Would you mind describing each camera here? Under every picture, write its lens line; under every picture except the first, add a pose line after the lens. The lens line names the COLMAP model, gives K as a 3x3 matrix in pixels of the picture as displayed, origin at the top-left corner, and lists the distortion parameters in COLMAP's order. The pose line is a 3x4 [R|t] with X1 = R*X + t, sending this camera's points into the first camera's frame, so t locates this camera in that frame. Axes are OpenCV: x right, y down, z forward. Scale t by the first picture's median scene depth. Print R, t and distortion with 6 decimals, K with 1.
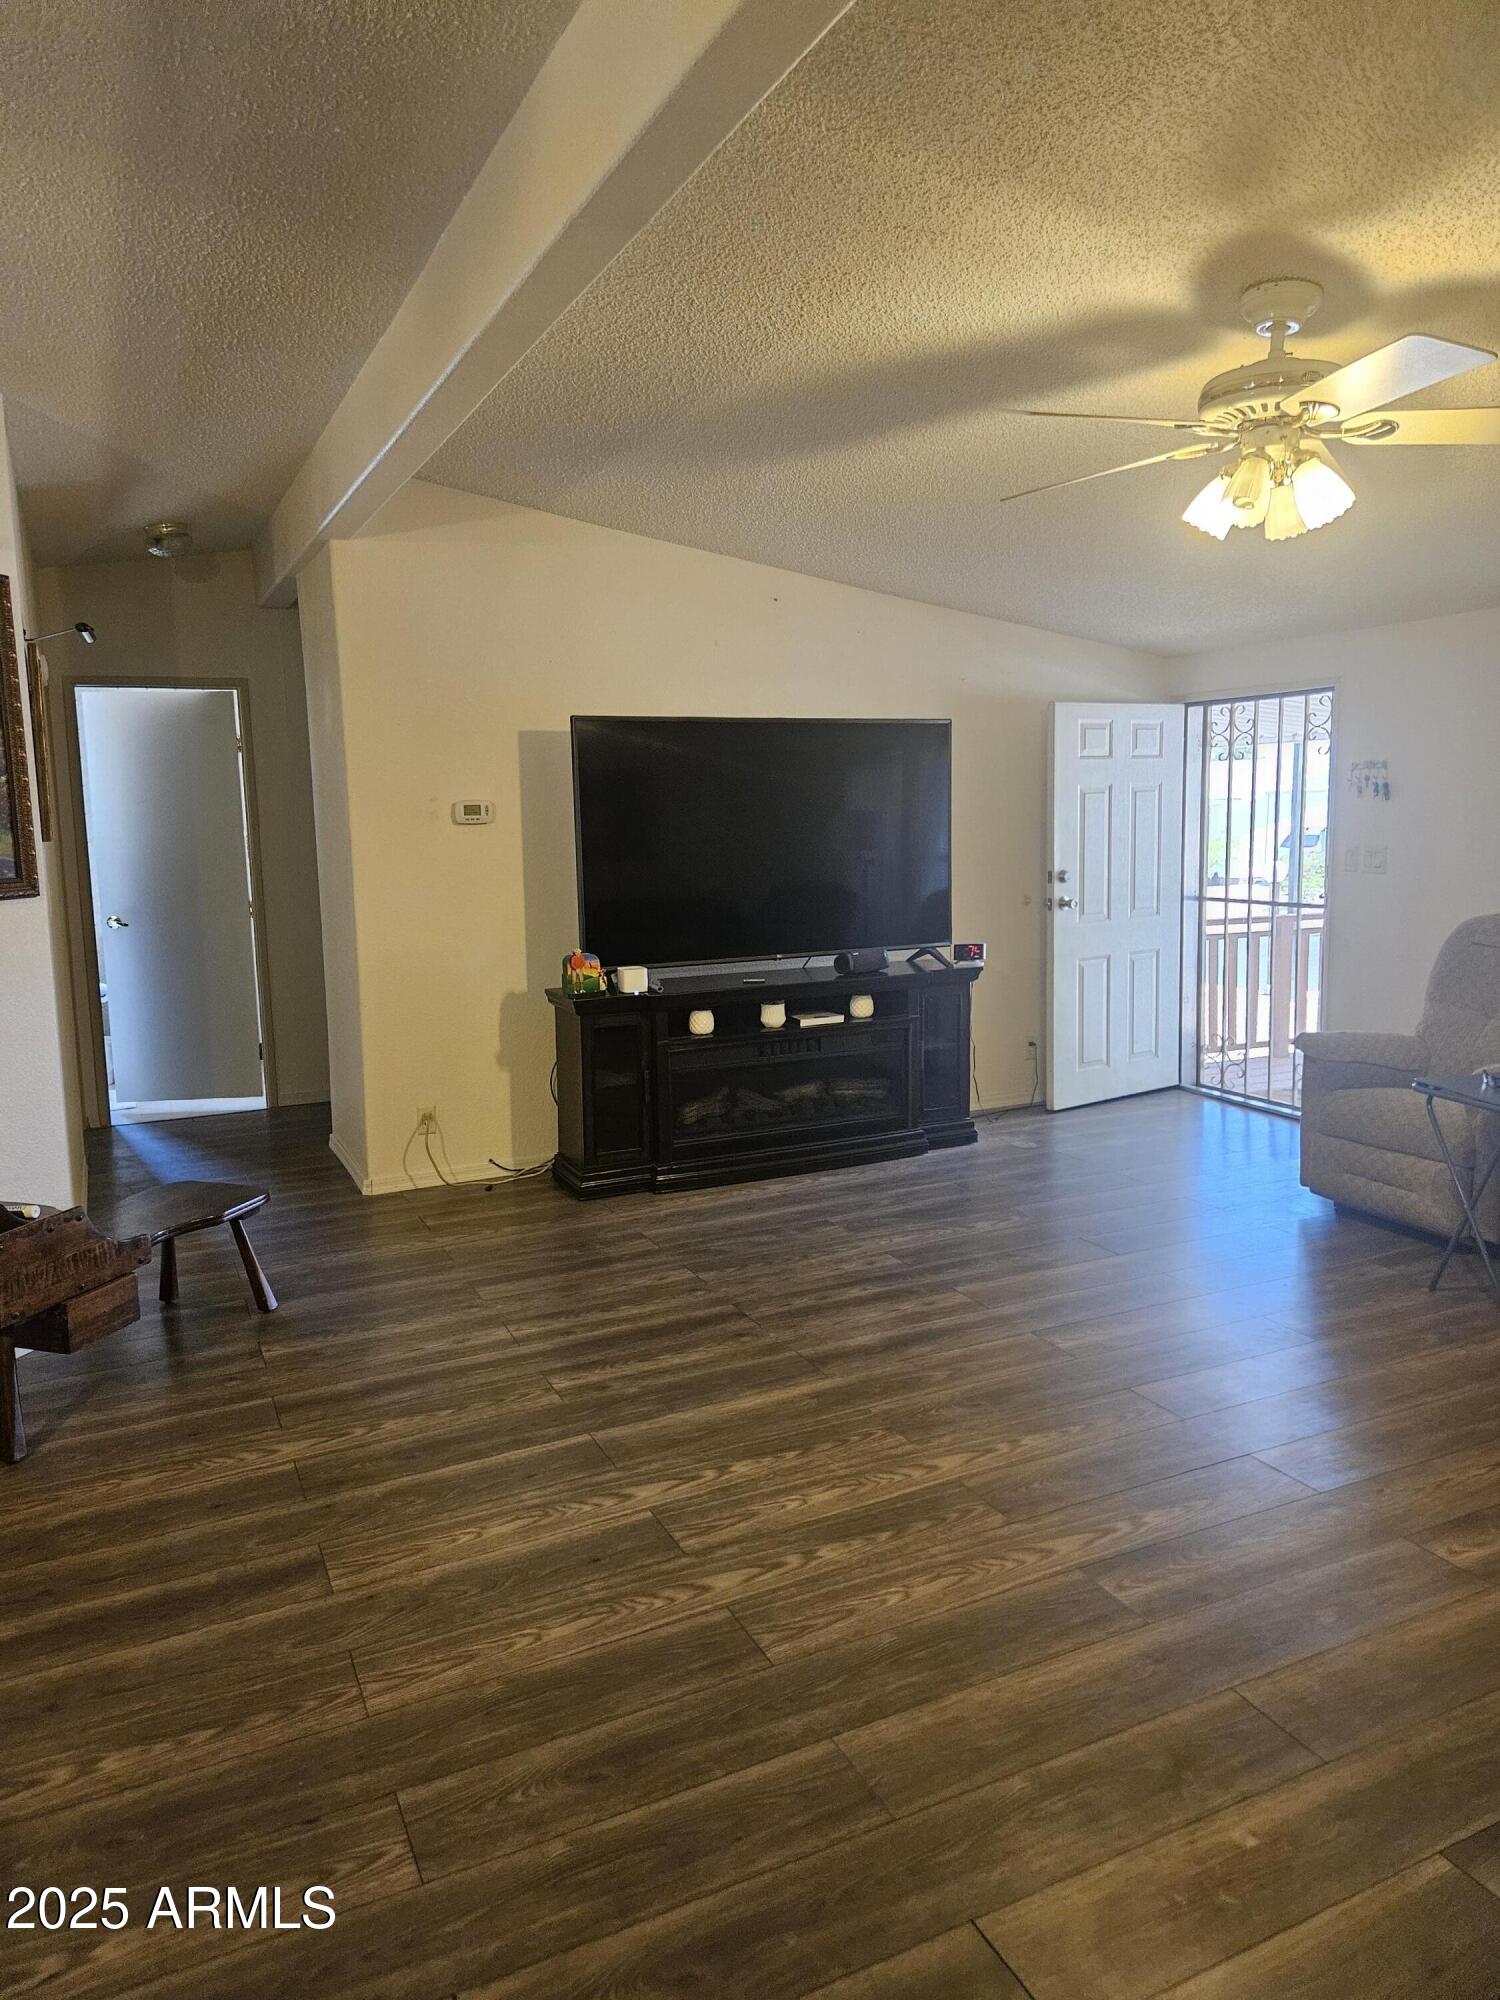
lens RADIAL K [[1326.0, 0, 727.8], [0, 1326.0, 990.0], [0, 0, 1]] dist [0.069710, -0.064180]
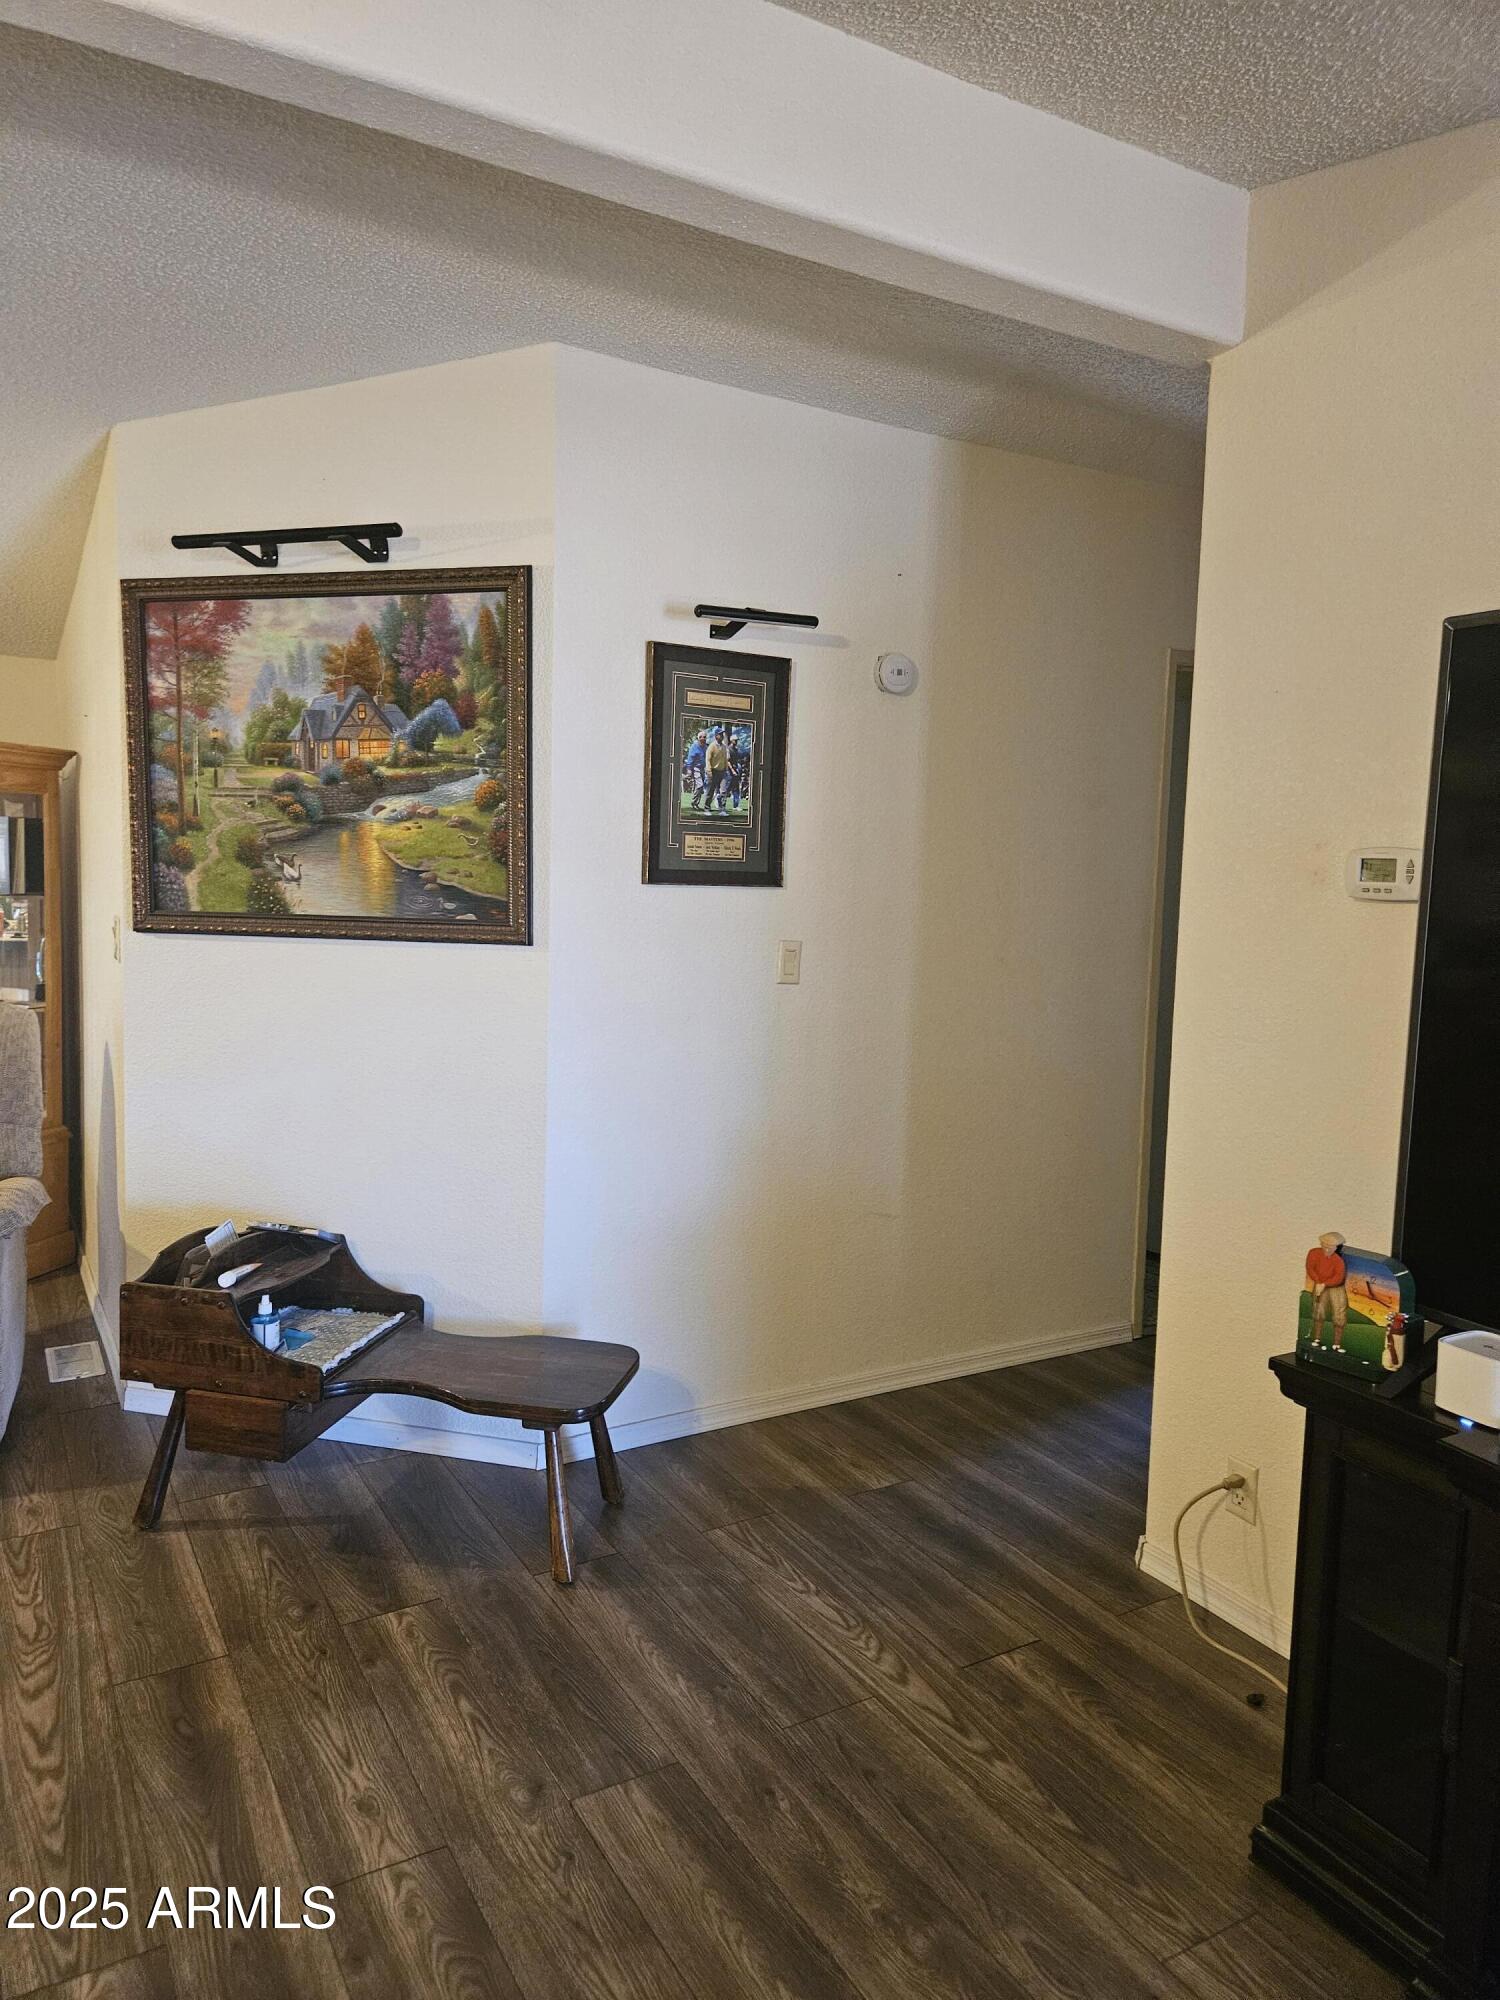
lens RADIAL K [[1326.0, 0, 727.8], [0, 1326.0, 990.0], [0, 0, 1]] dist [0.069710, -0.064180]
pose [[0.084370, 0.119042, -0.989298, 0.300162], [-0.157853, 0.981897, 0.104689, -0.138780], [0.983852, 0.147332, 0.101633, 0.960299]]
